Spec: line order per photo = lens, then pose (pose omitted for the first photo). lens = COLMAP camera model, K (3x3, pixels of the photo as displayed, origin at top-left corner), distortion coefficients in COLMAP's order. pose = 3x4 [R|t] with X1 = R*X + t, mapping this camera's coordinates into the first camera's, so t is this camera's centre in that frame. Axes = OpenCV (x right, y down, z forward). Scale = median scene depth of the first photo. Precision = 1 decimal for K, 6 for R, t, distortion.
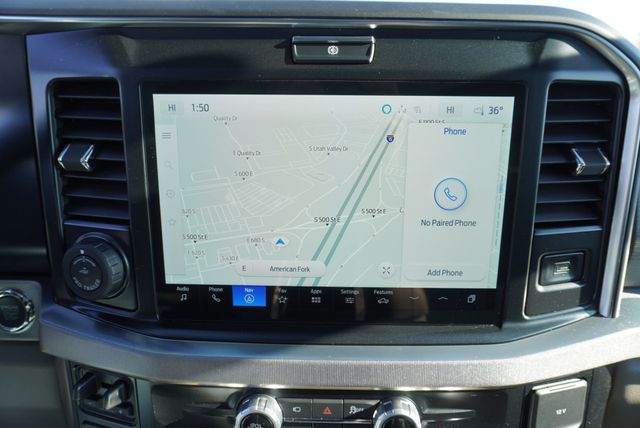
lens RADIAL K [[439.0, 0, 317.9], [0, 439.0, 214.6], [0, 0, 1]] dist [-0.030908, 0.036119]
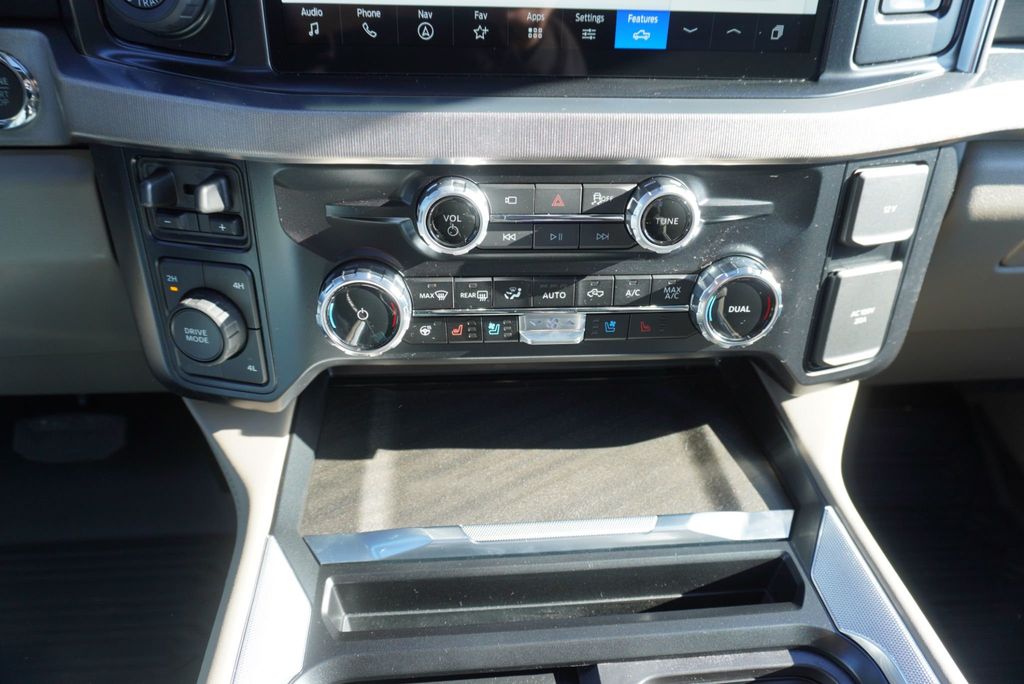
lens RADIAL K [[702.4, 0, 510.1], [0, 702.4, 340.5], [0, 0, 1]] dist [-0.030908, 0.036119]
pose [[0.994019, -0.035071, 0.103427, -0.159476], [0.010038, 0.972366, 0.233246, 0.394027], [-0.108749, -0.230813, 0.966902, -0.046482]]
